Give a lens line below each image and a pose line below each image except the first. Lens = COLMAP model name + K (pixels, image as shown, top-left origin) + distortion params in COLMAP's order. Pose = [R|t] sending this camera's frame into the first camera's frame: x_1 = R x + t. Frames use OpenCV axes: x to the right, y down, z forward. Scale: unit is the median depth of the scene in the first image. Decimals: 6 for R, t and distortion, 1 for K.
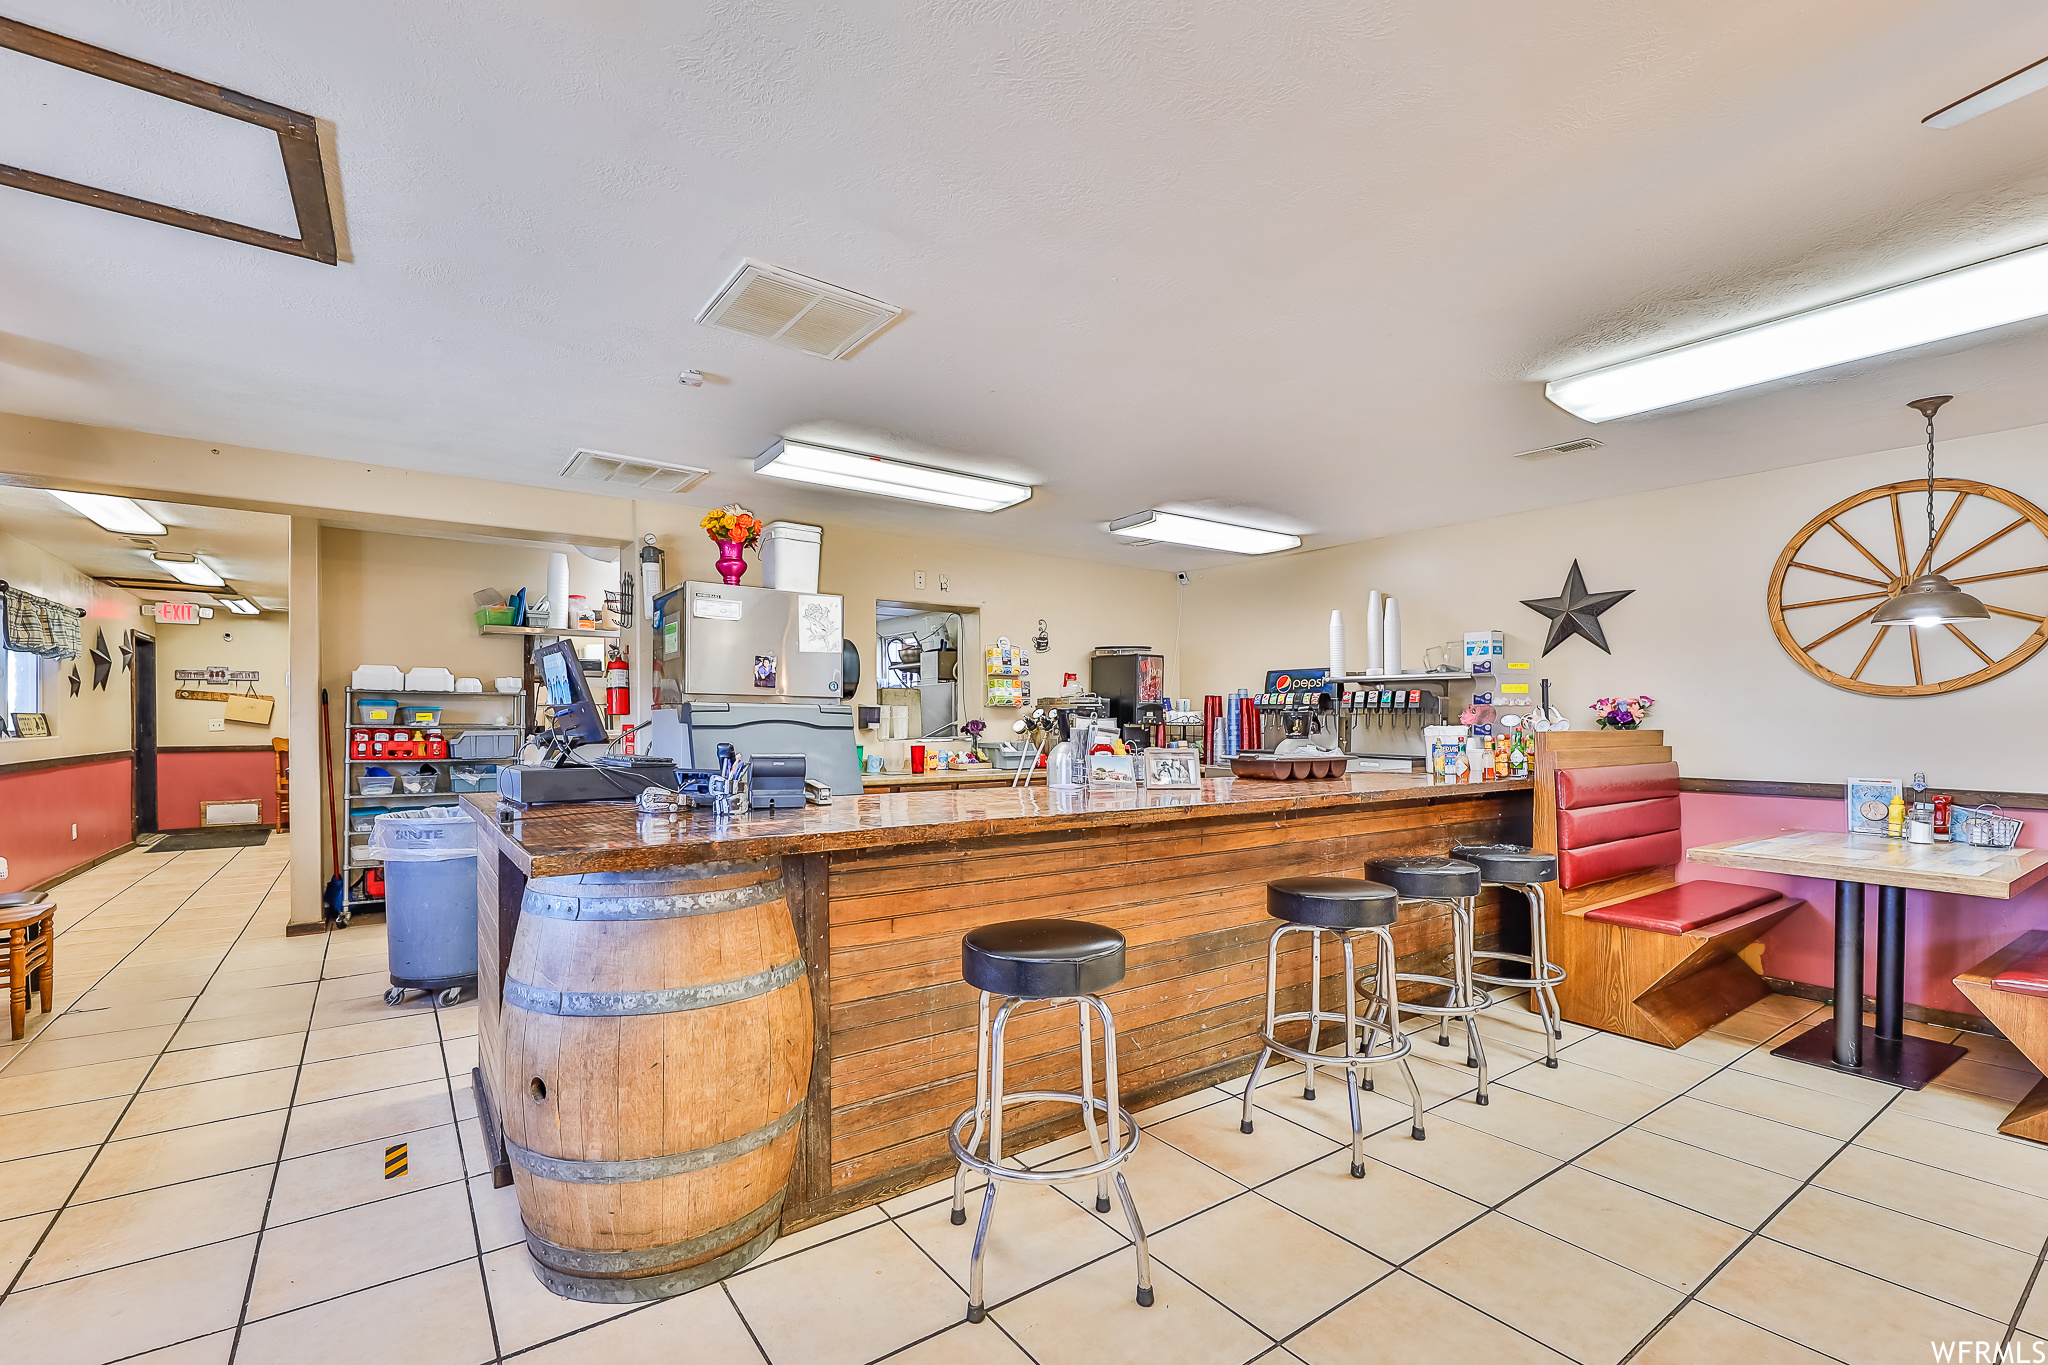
lens RADIAL K [[888.6, 0, 1025.1], [0, 888.6, 691.9], [0, 0, 1]] dist [-0.002231, -0.000522]
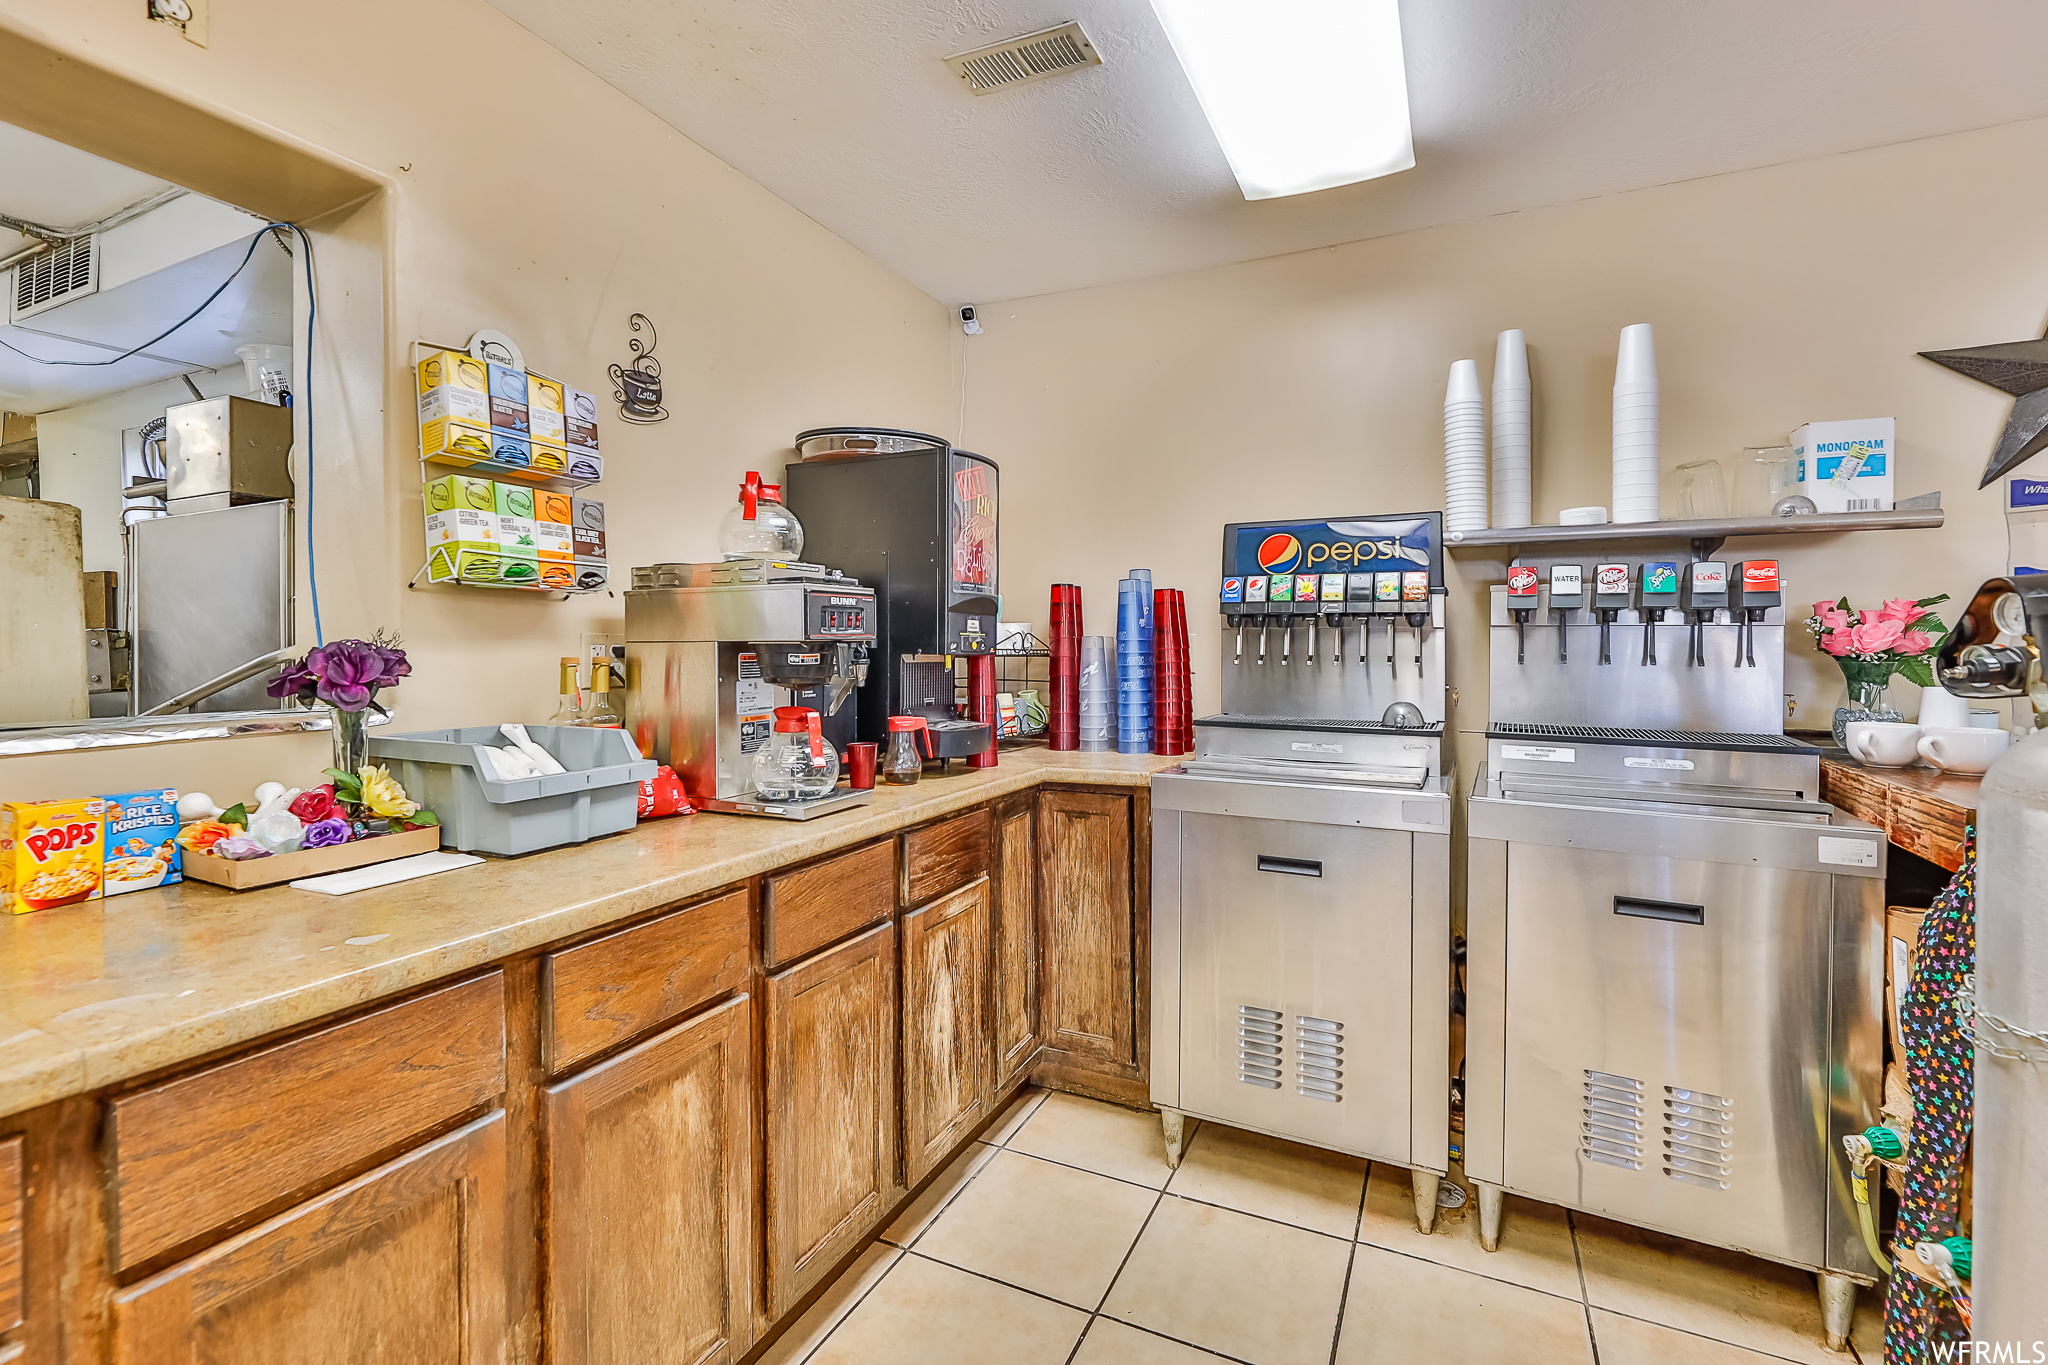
lens RADIAL K [[914.6, 0, 1019.2], [0, 914.6, 641.8], [0, 0, 1]] dist [-0.000960, -0.000105]
pose [[0.883618, -0.001250, 0.468207, -0.014122], [-0.011003, 0.999665, 0.023434, 0.023574], [-0.468080, -0.025858, 0.883308, 0.689643]]
